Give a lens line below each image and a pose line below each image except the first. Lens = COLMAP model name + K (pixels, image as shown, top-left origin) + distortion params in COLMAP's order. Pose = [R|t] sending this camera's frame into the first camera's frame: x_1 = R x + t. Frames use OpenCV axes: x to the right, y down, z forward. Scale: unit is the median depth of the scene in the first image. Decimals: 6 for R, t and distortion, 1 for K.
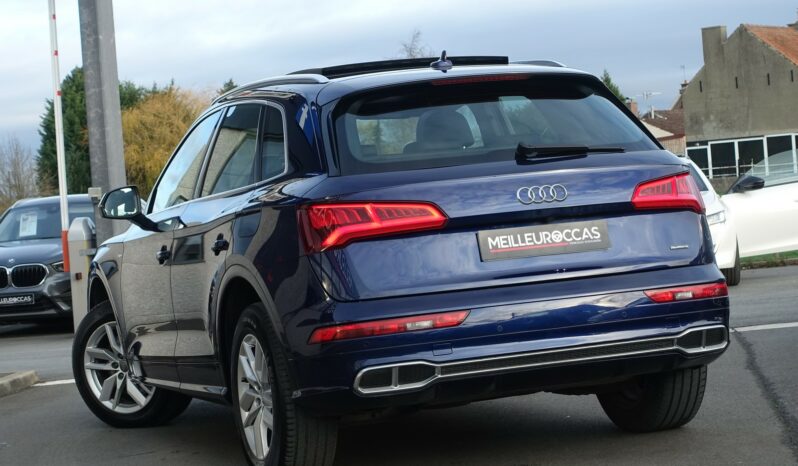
lens RADIAL K [[1824.3, 0, 399.0], [0, 1824.3, 233.0], [0, 0, 1]] dist [0.053139, 0.048387]
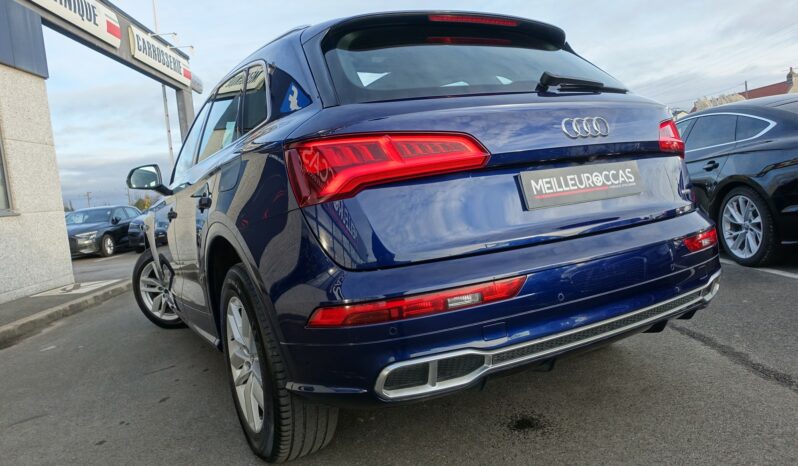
lens RADIAL K [[549.6, 0, 399.0], [0, 549.6, 233.0], [0, 0, 1]] dist [-0.005307, 0.001962]
pose [[0.986439, -0.032435, 0.160890, -0.046665], [0.024634, 0.998433, 0.050251, 0.011811], [-0.162268, -0.045606, 0.985692, 0.761736]]
